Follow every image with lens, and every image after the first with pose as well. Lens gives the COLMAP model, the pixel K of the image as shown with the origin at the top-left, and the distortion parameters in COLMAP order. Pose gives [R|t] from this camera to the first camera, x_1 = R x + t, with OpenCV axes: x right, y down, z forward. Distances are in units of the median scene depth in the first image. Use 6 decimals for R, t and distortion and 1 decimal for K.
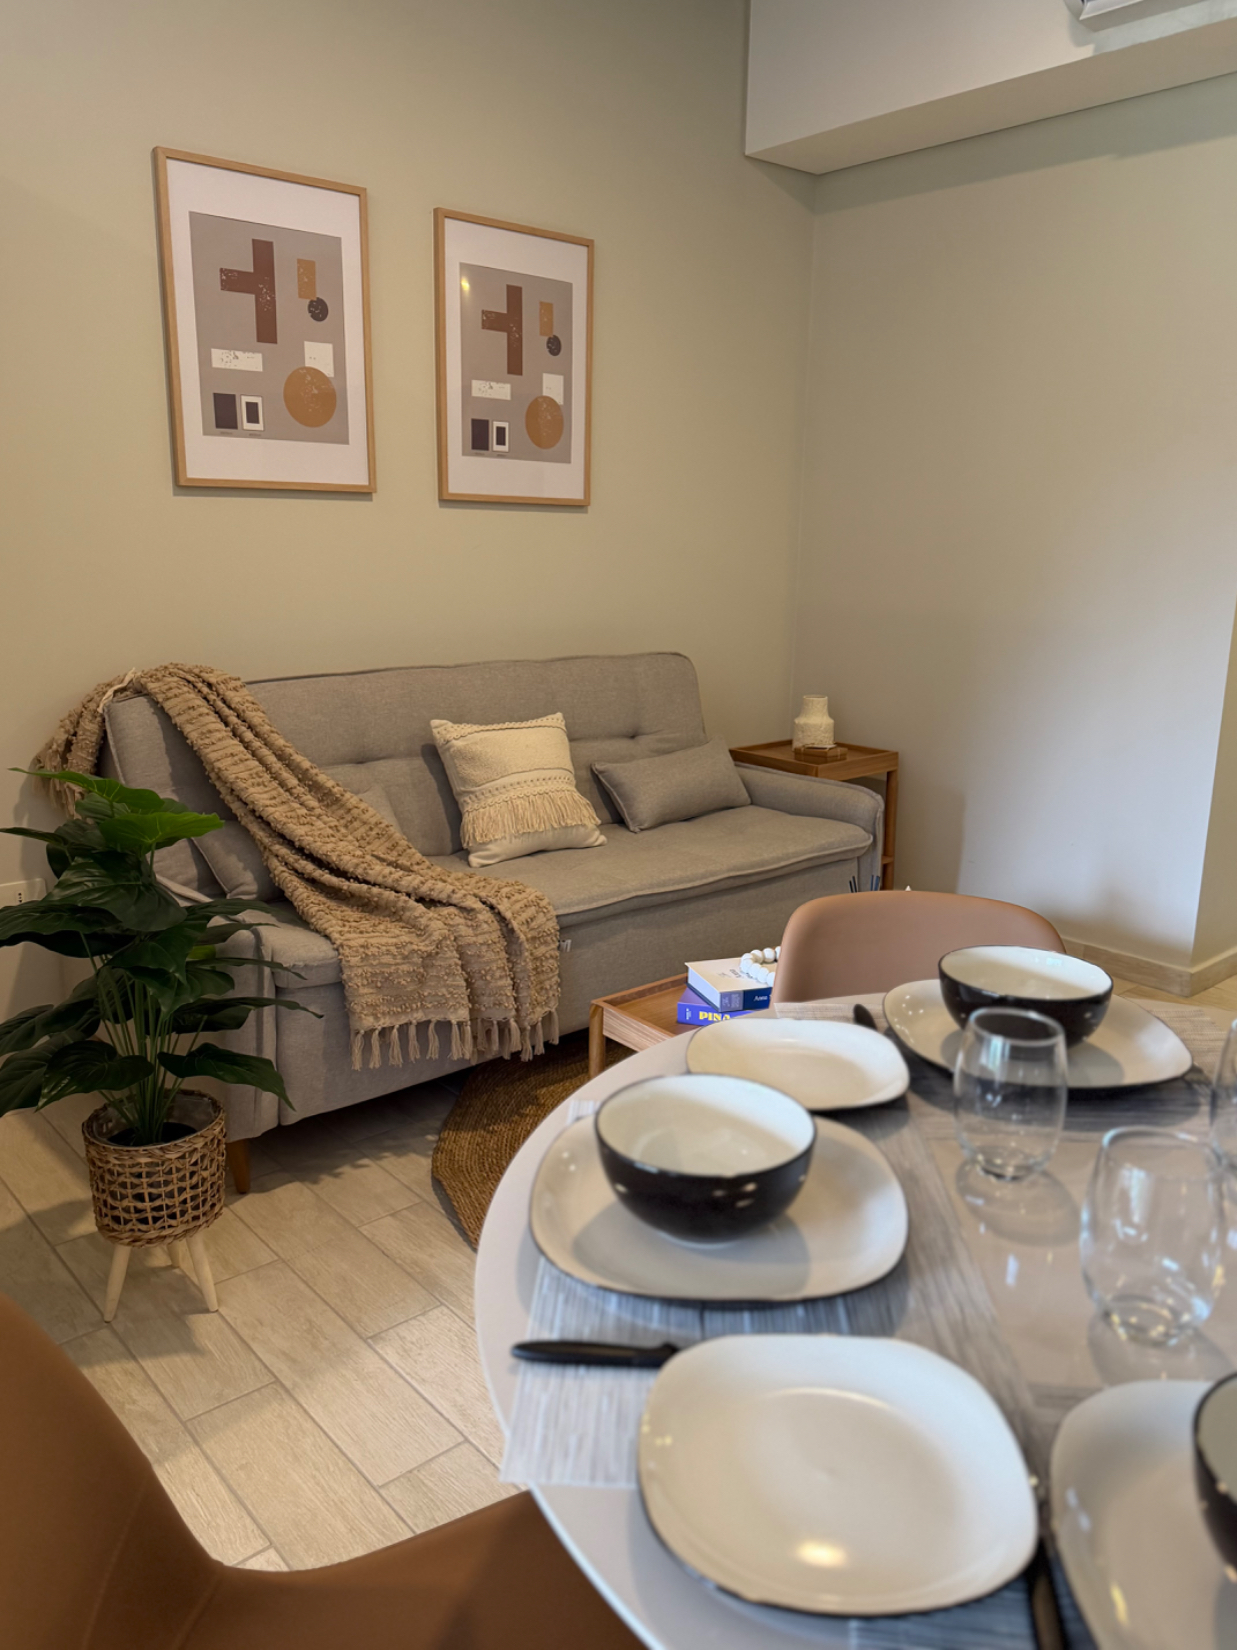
lens RADIAL K [[1264.3, 0, 613.7], [0, 1264.3, 816.5], [0, 0, 1]] dist [0.056950, -0.054450]
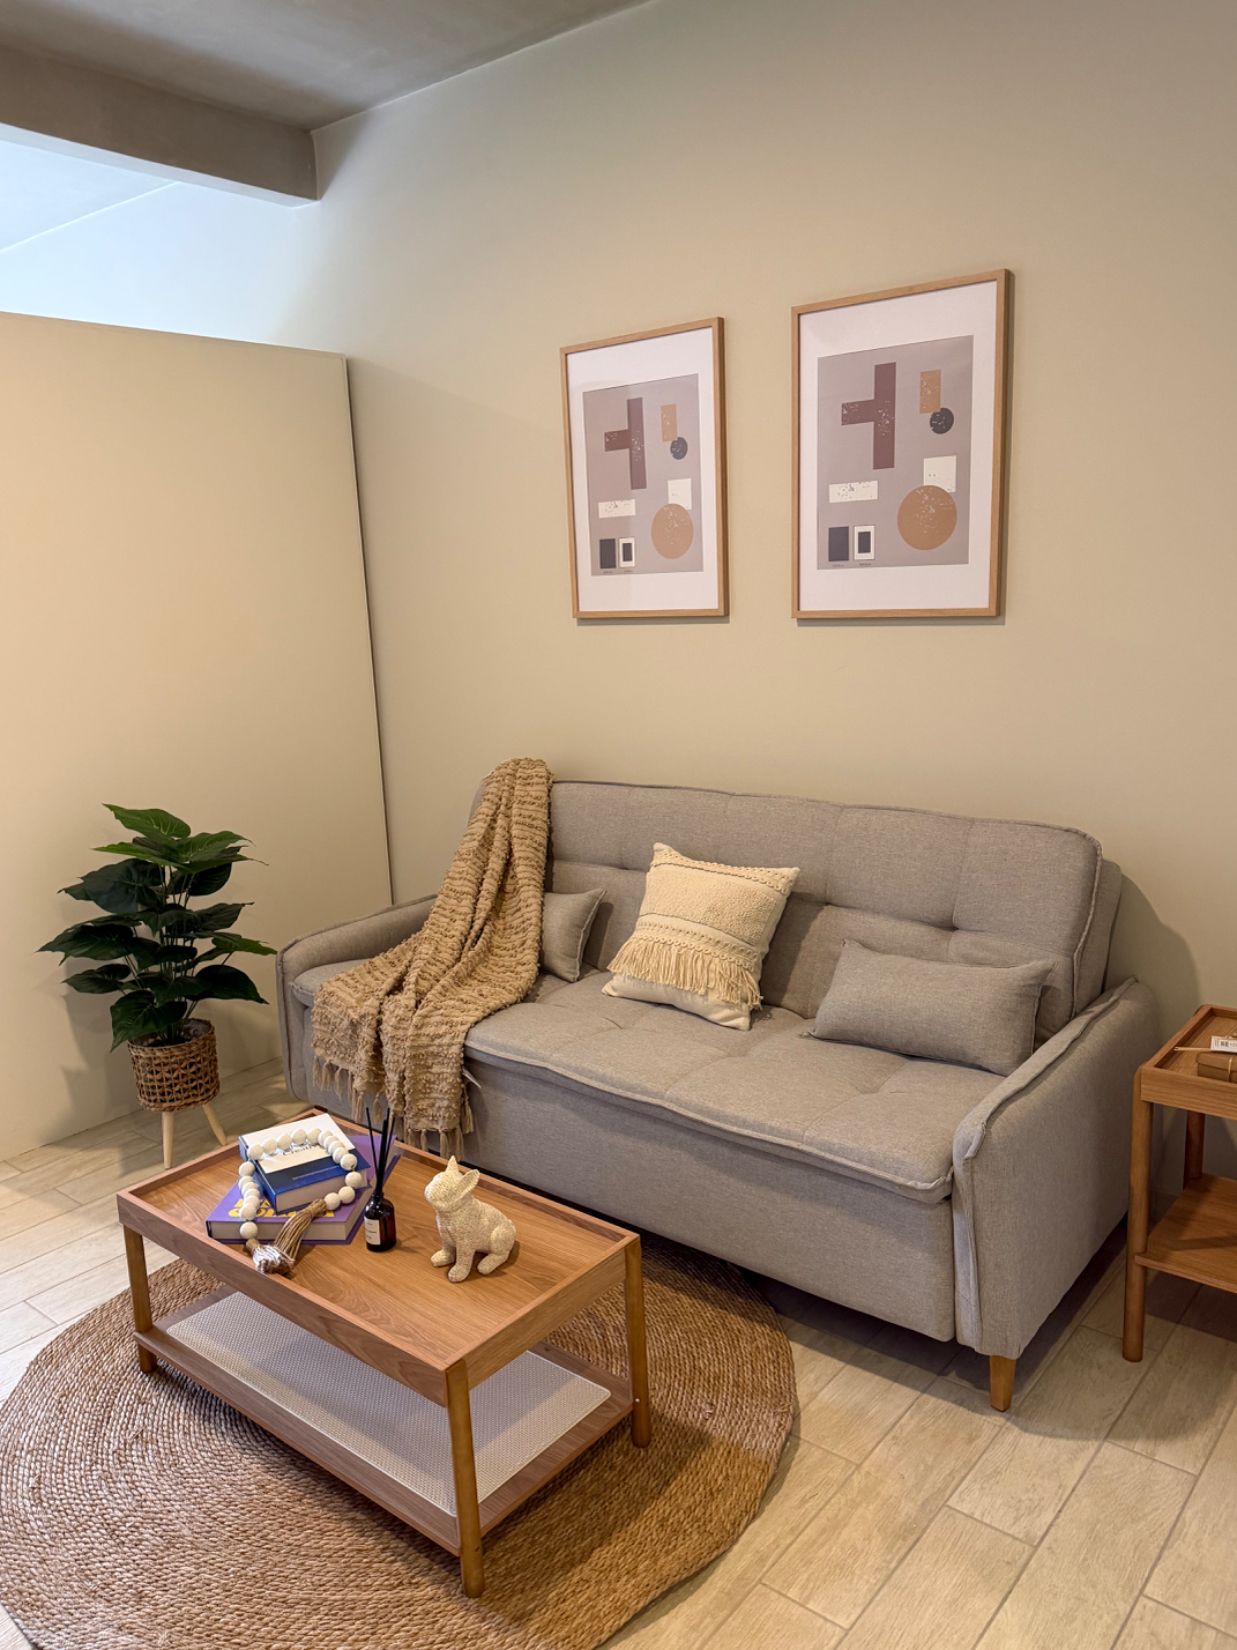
lens RADIAL K [[1264.3, 0, 614.1], [0, 1264.3, 819.4], [0, 0, 1]] dist [0.056950, -0.054450]
pose [[0.180066, 0.153234, -0.971646, 0.756489], [-0.184842, 0.975466, 0.119582, -0.194981], [0.966131, 0.158068, 0.203973, 0.715303]]
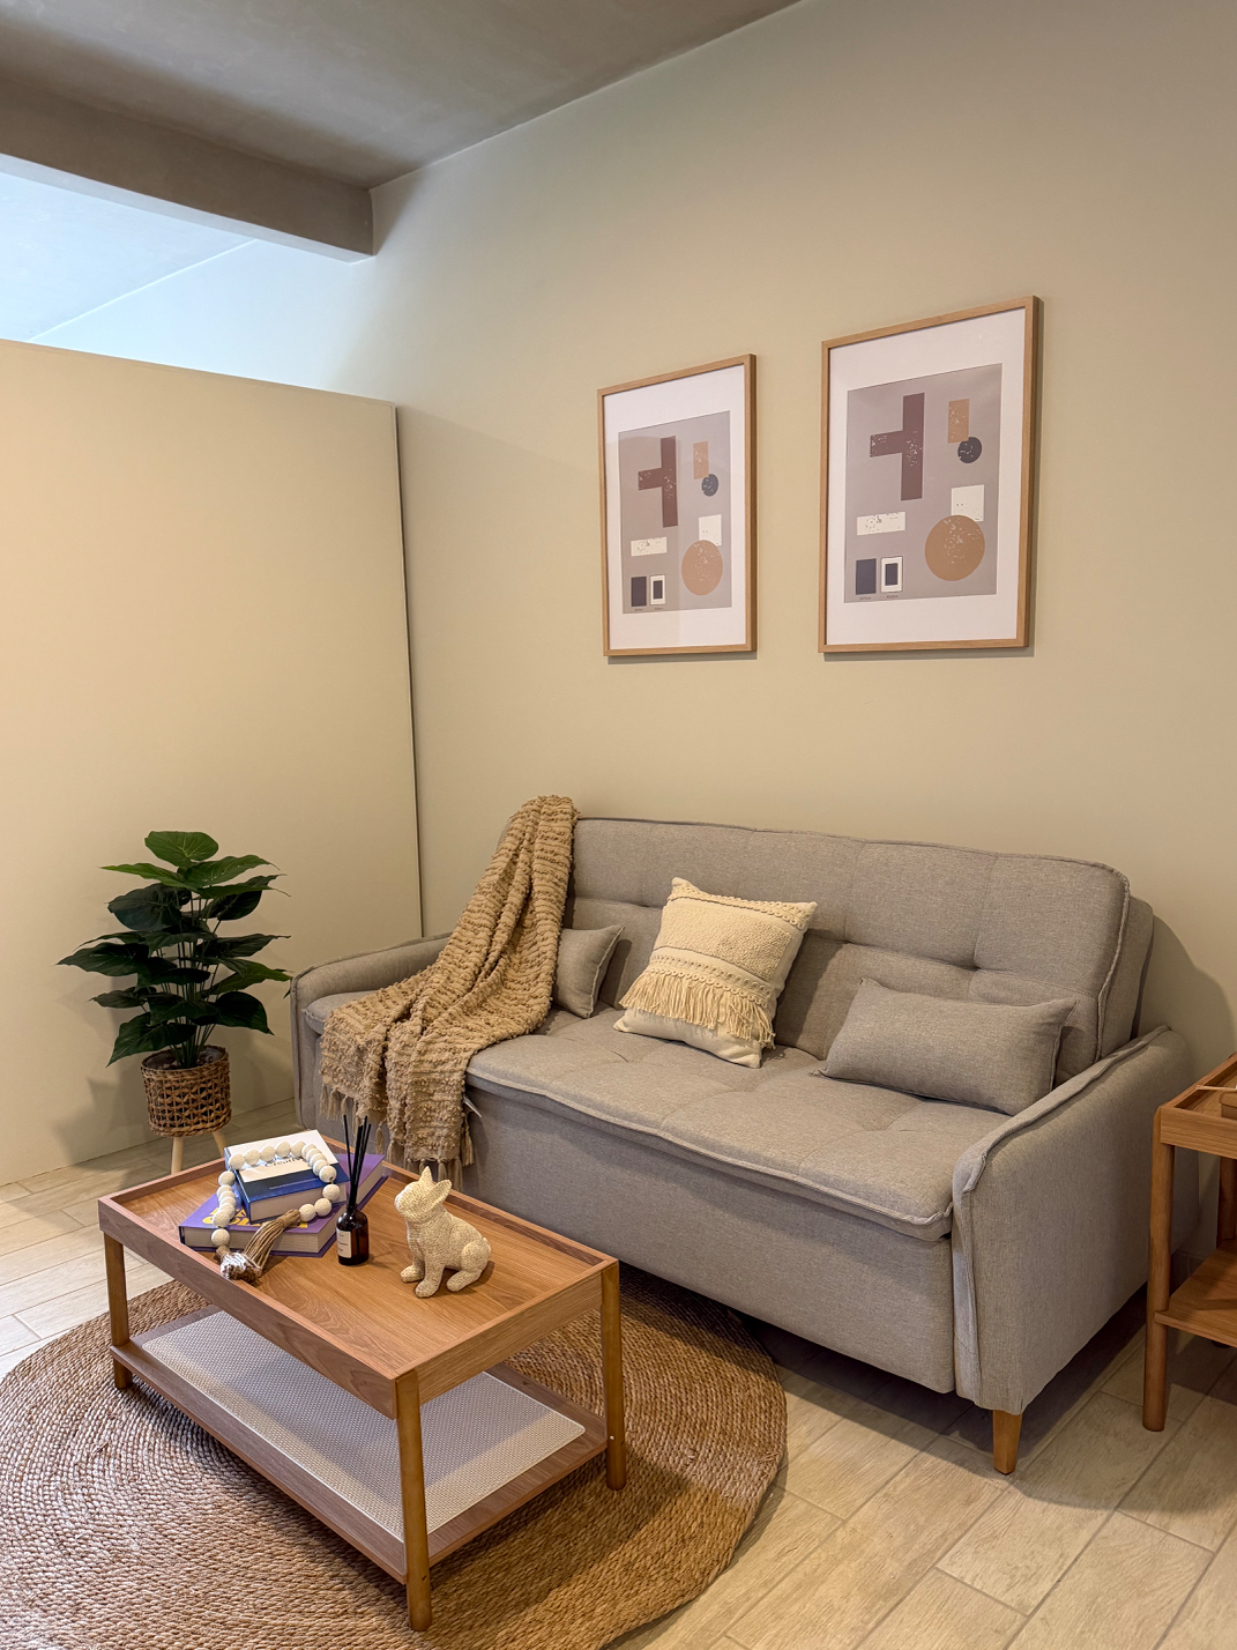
lens RADIAL K [[1264.3, 0, 611.2], [0, 1264.3, 829.9], [0, 0, 1]] dist [0.056950, -0.054450]
pose [[0.116085, 0.097963, -0.988396, 0.752971], [-0.206248, 0.975811, 0.072492, -0.162780], [0.971589, 0.195439, 0.133482, 0.764829]]
